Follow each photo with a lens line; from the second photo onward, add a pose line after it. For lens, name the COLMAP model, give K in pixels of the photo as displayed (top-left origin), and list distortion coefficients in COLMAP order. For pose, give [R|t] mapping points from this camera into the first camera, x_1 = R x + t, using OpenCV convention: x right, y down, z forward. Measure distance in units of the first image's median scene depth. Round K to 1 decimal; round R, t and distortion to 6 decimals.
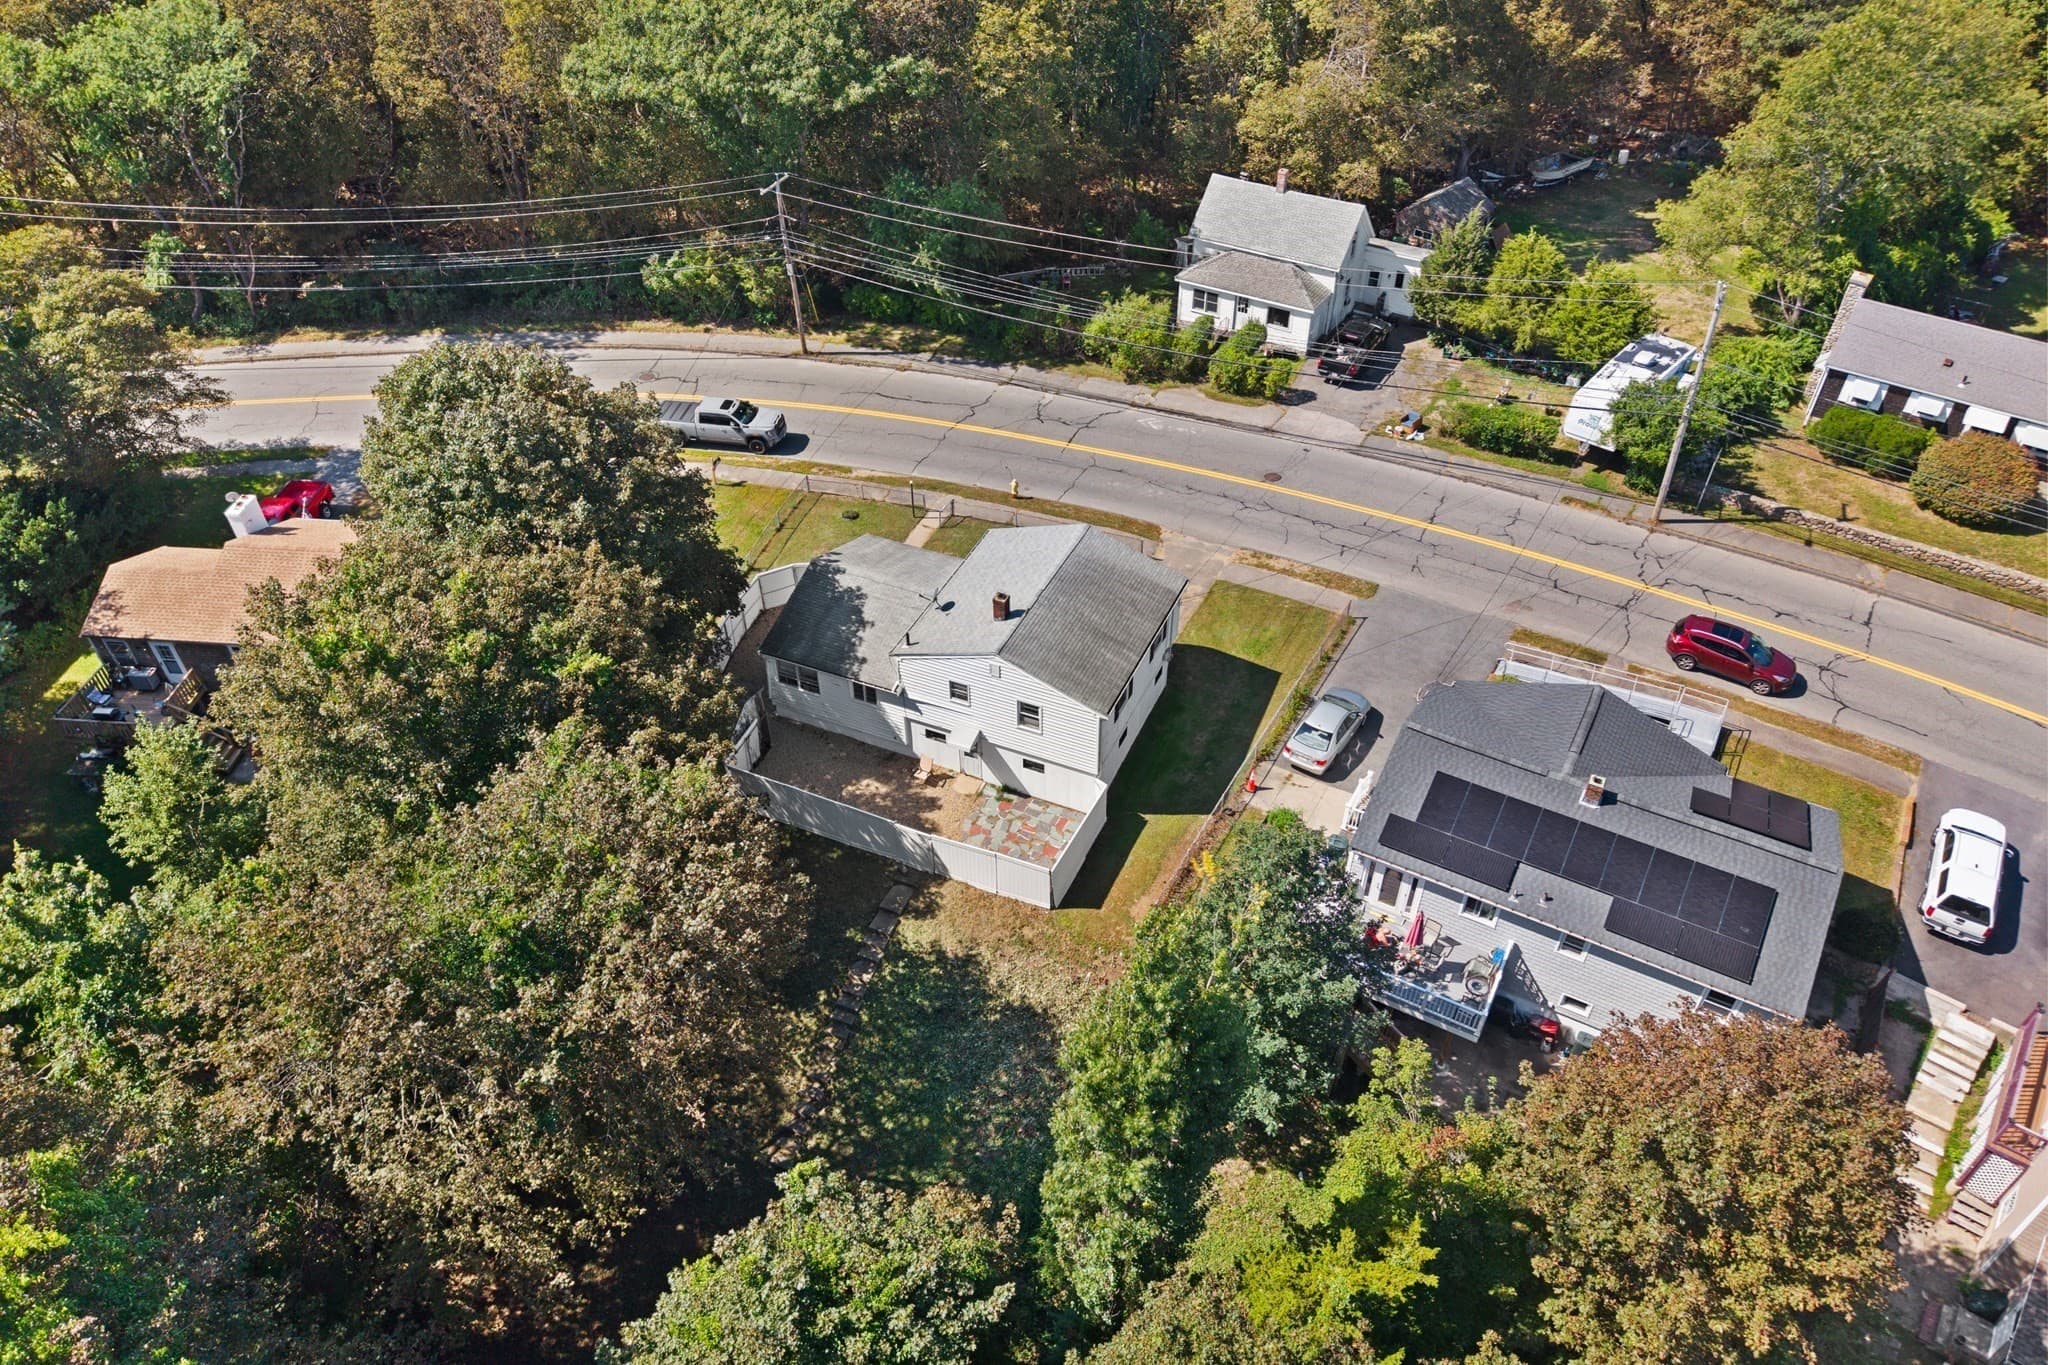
lens RADIAL K [[1382.1, 0, 1024.0], [0, 1382.1, 682.5], [0, 0, 1]] dist [-0.005203, -0.002381]
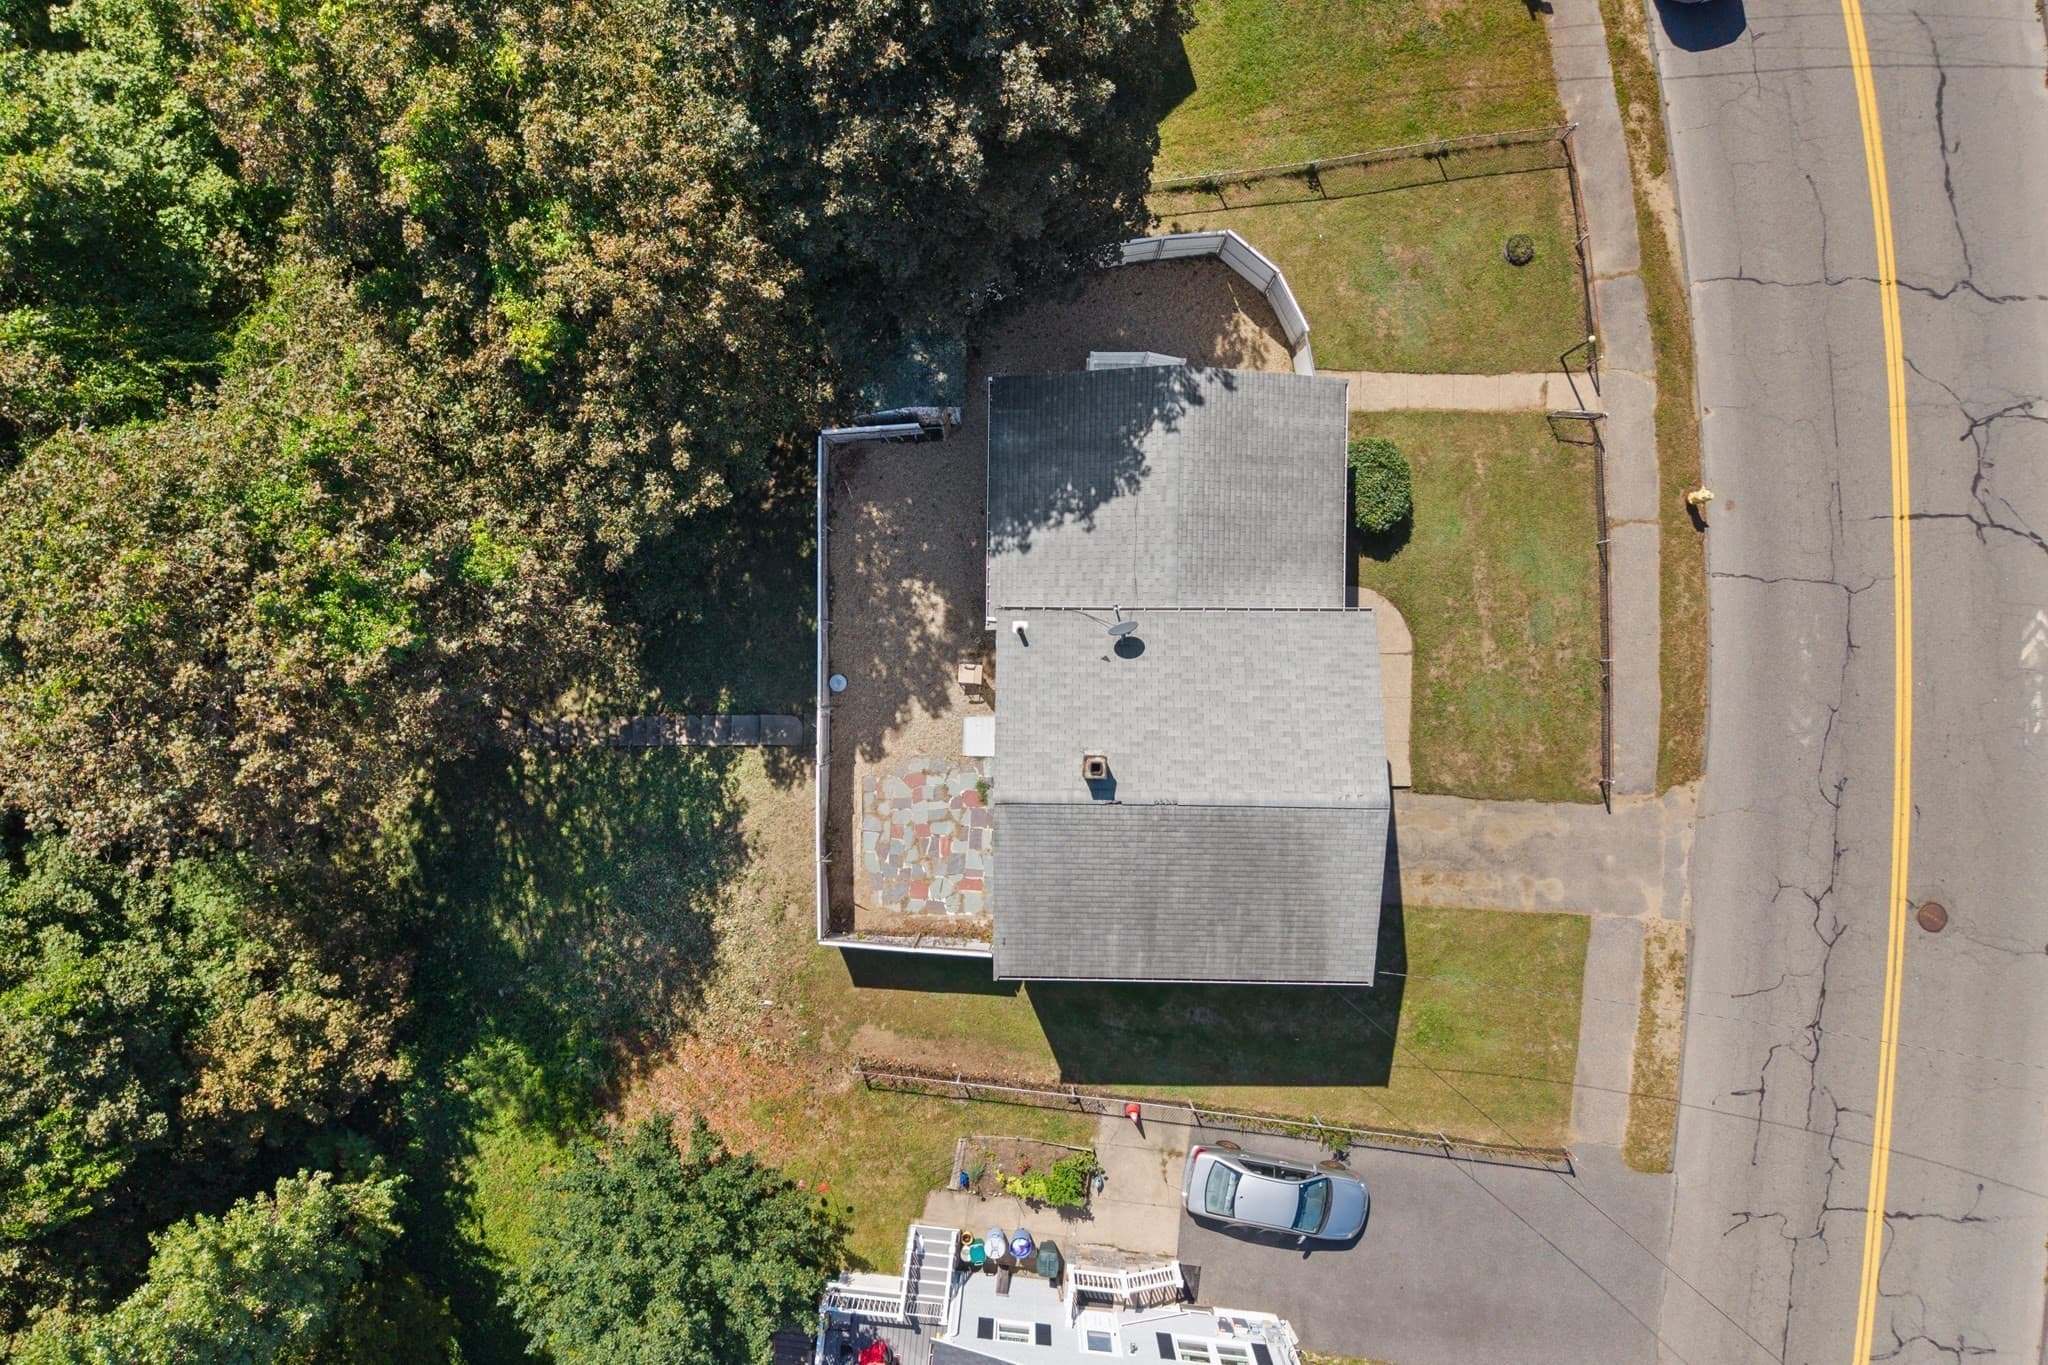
lens RADIAL K [[1382.1, 0, 1024.0], [0, 1382.1, 682.5], [0, 0, 1]] dist [-0.005203, -0.002381]
pose [[0.400261, 0.916347, 0.009954, -0.063963], [-0.596011, 0.252057, 0.762390, -0.472065], [0.696104, -0.311088, 0.647042, 0.553537]]
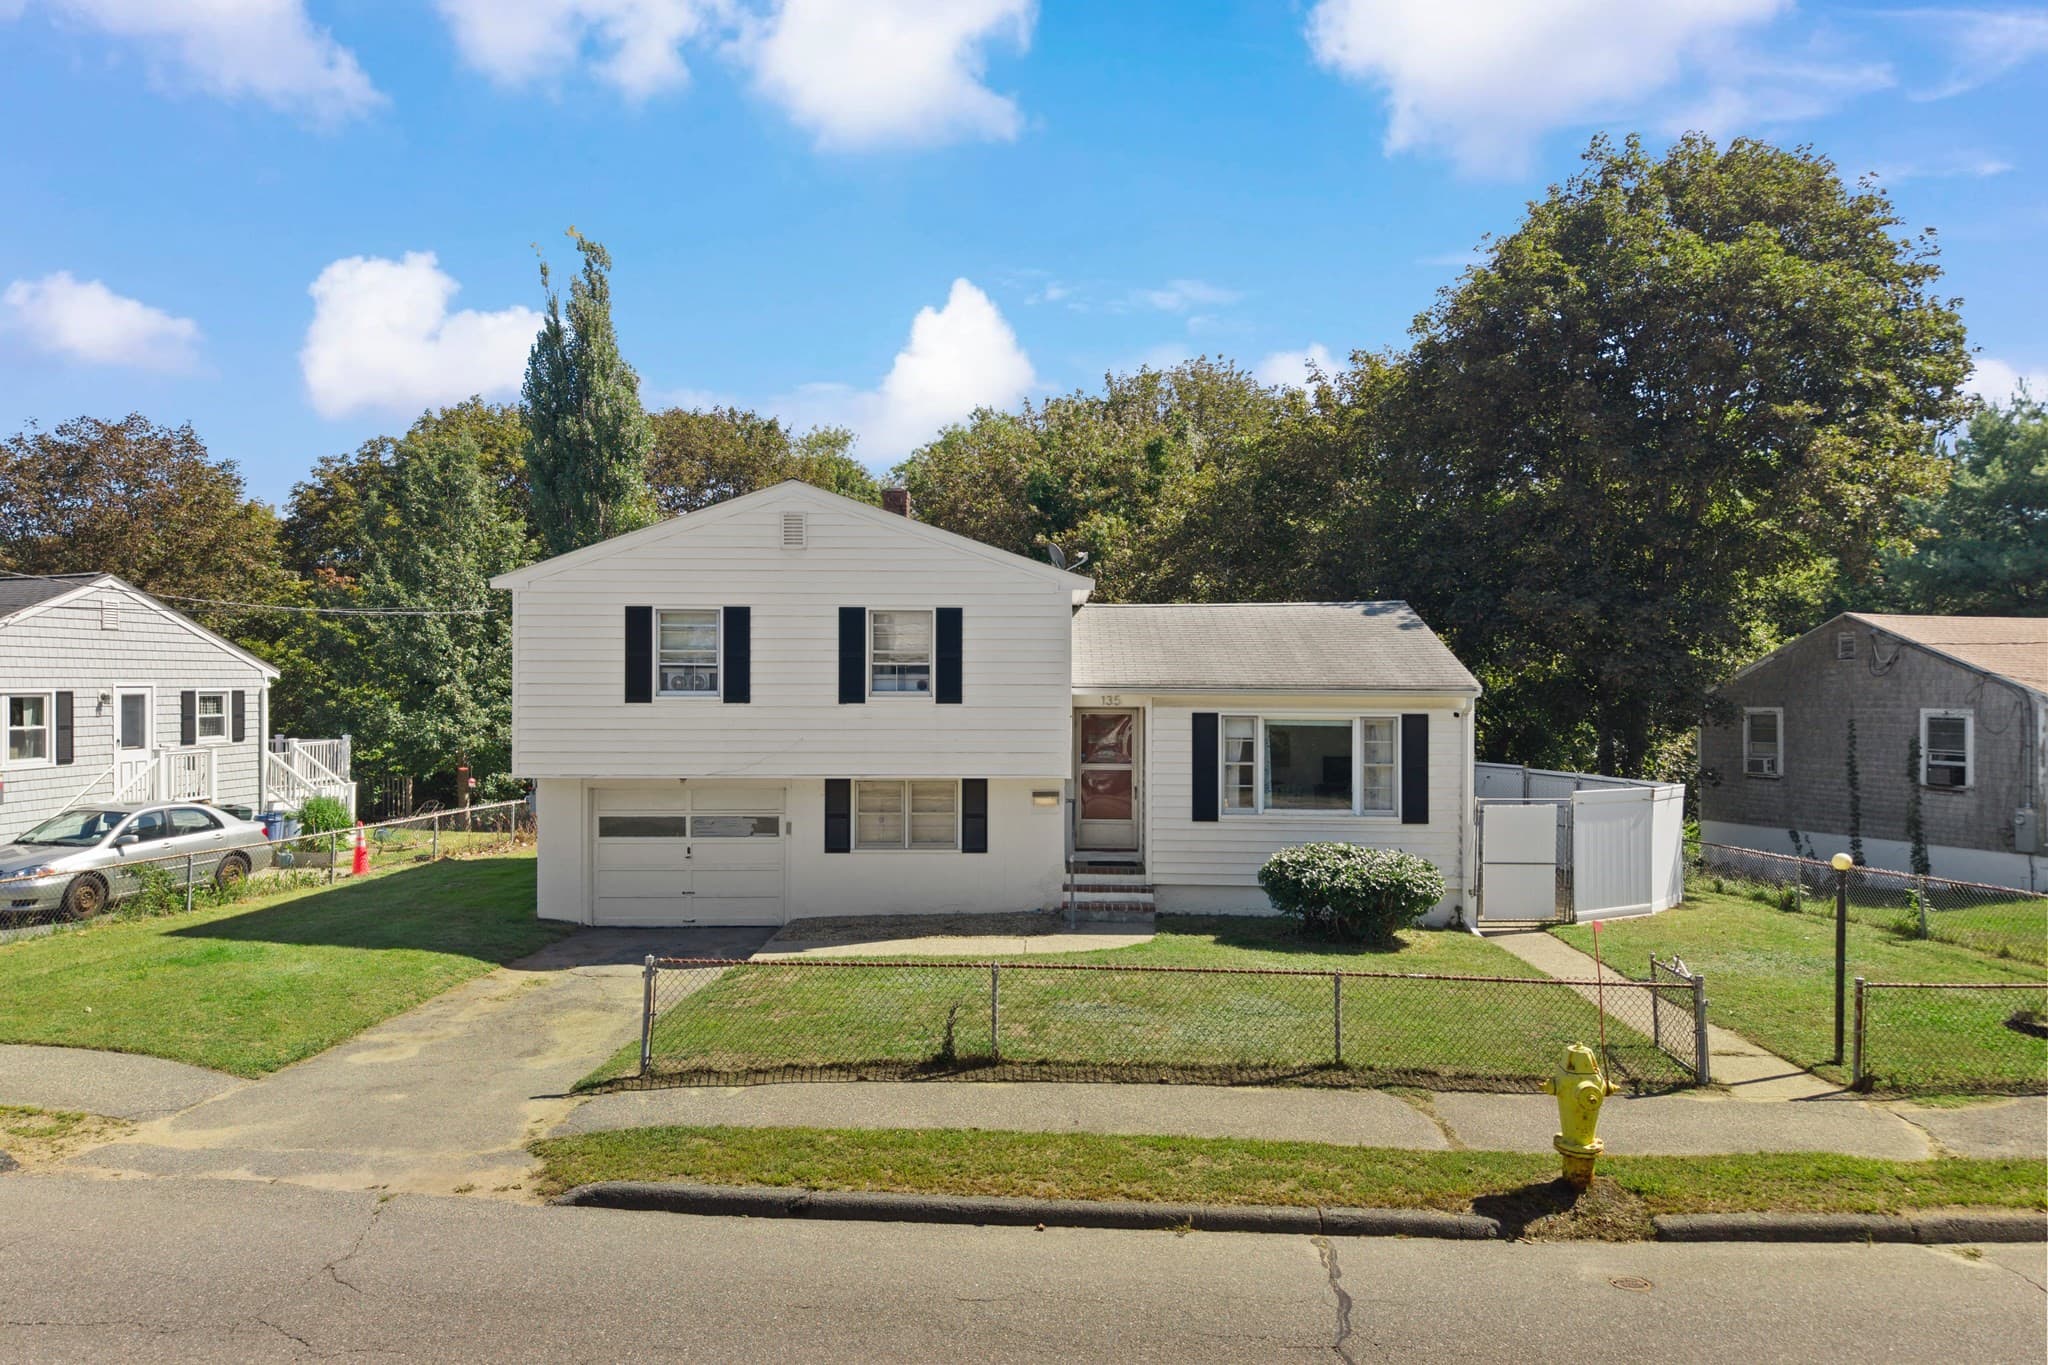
lens RADIAL K [[1382.1, 0, 1024.0], [0, 1382.1, 682.5], [0, 0, 1]] dist [-0.005203, -0.002381]
pose [[-0.922181, 0.002719, -0.386749, 0.132589], [-0.249915, 0.758979, 0.601243, -0.314428], [0.295169, 0.651109, -0.699236, 1.318514]]
